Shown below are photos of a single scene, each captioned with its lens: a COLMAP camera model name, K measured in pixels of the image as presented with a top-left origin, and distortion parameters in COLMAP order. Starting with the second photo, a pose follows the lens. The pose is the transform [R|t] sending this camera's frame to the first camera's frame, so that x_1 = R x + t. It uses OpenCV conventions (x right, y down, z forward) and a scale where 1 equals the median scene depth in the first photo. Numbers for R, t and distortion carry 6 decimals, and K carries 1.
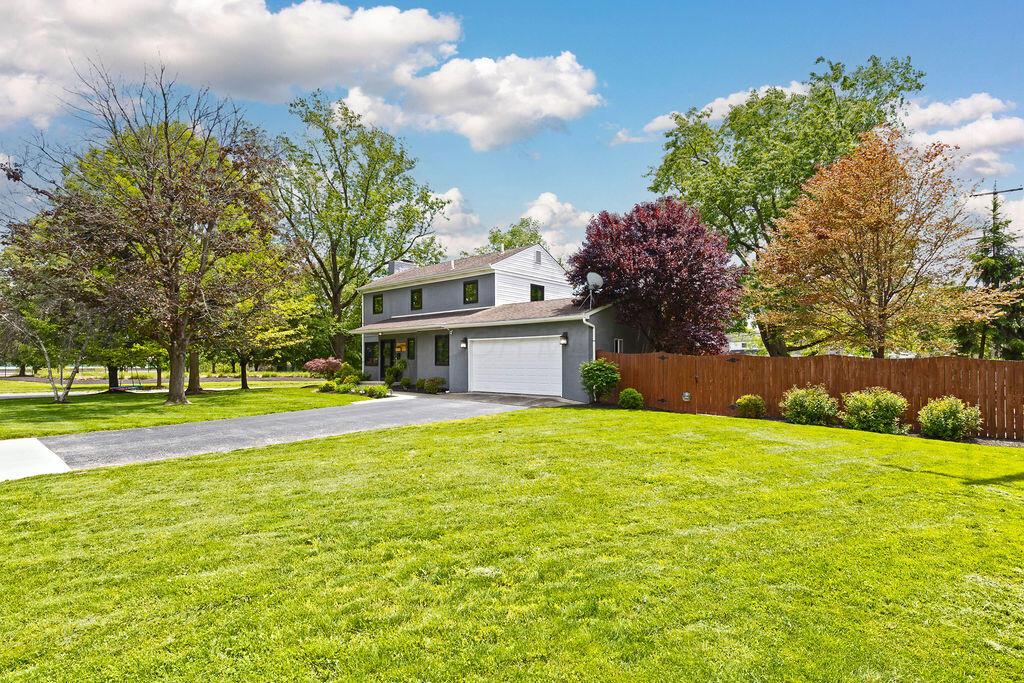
lens RADIAL K [[457.6, 0, 486.7], [0, 457.6, 342.8], [0, 0, 1]] dist [-0.001324, -0.000231]
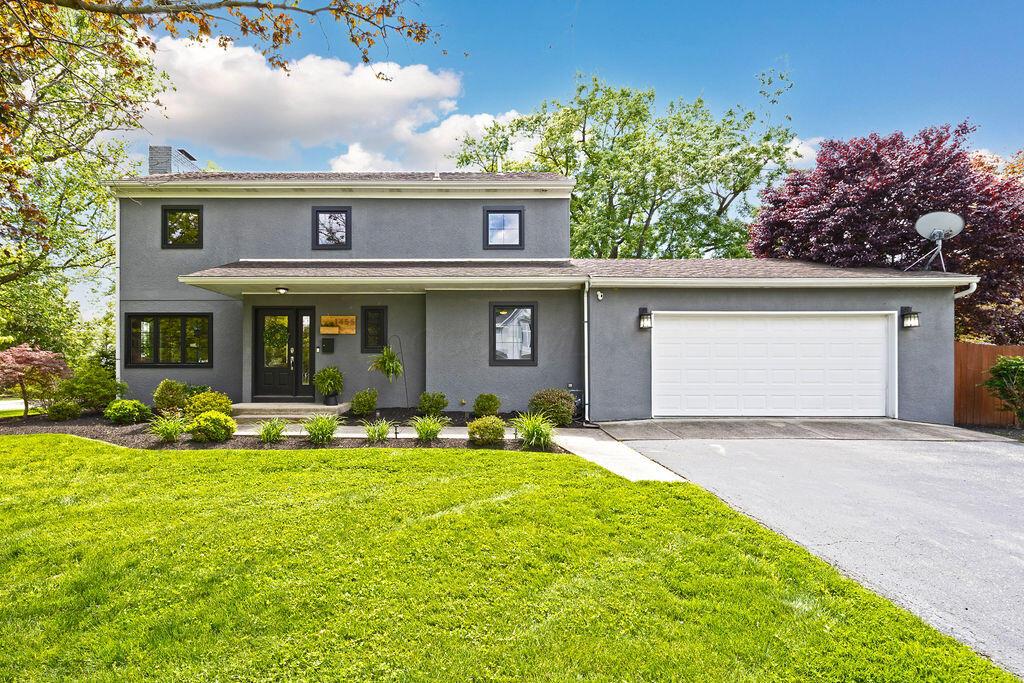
lens RADIAL K [[450.3, 0, 511.0], [0, 450.3, 354.0], [0, 0, 1]] dist [-0.008678, -0.000234]
pose [[0.752260, 0.002801, 0.658861, -0.459646], [-0.027311, 0.999264, 0.026935, 0.029049], [-0.658301, -0.038256, 0.751782, 0.746165]]
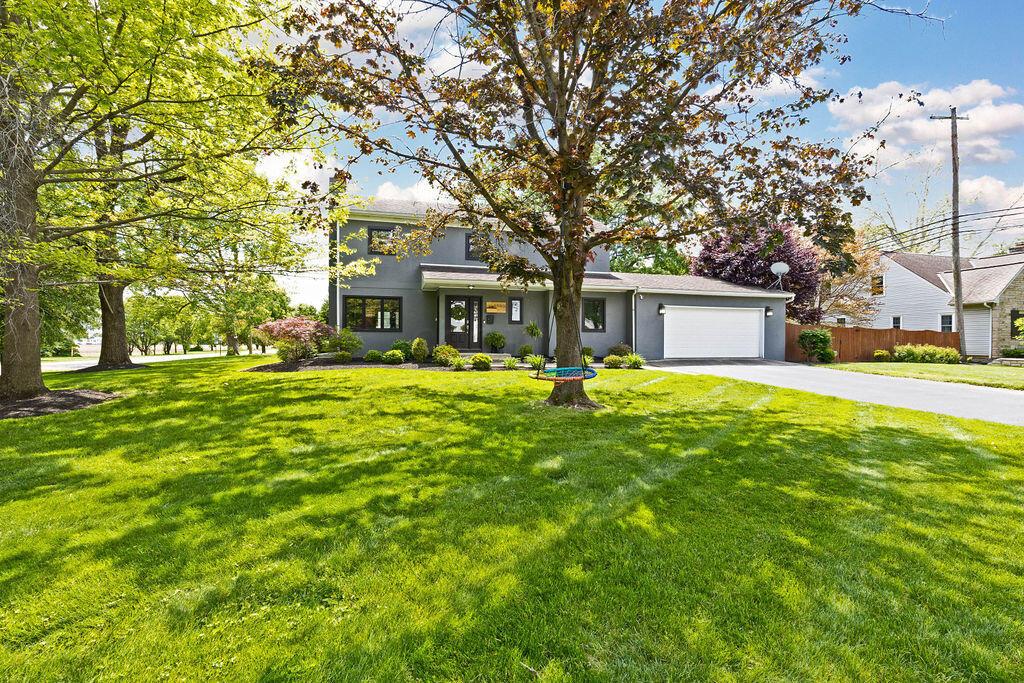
lens RADIAL K [[458.7, 0, 539.2], [0, 458.7, 338.5], [0, 0, 1]] dist [0.000427, 0.000016]
pose [[0.535757, 0.011385, 0.844296, -1.006544], [-0.041402, 0.999061, 0.012800, 0.062205], [-0.843357, -0.041813, 0.535725, 0.702585]]
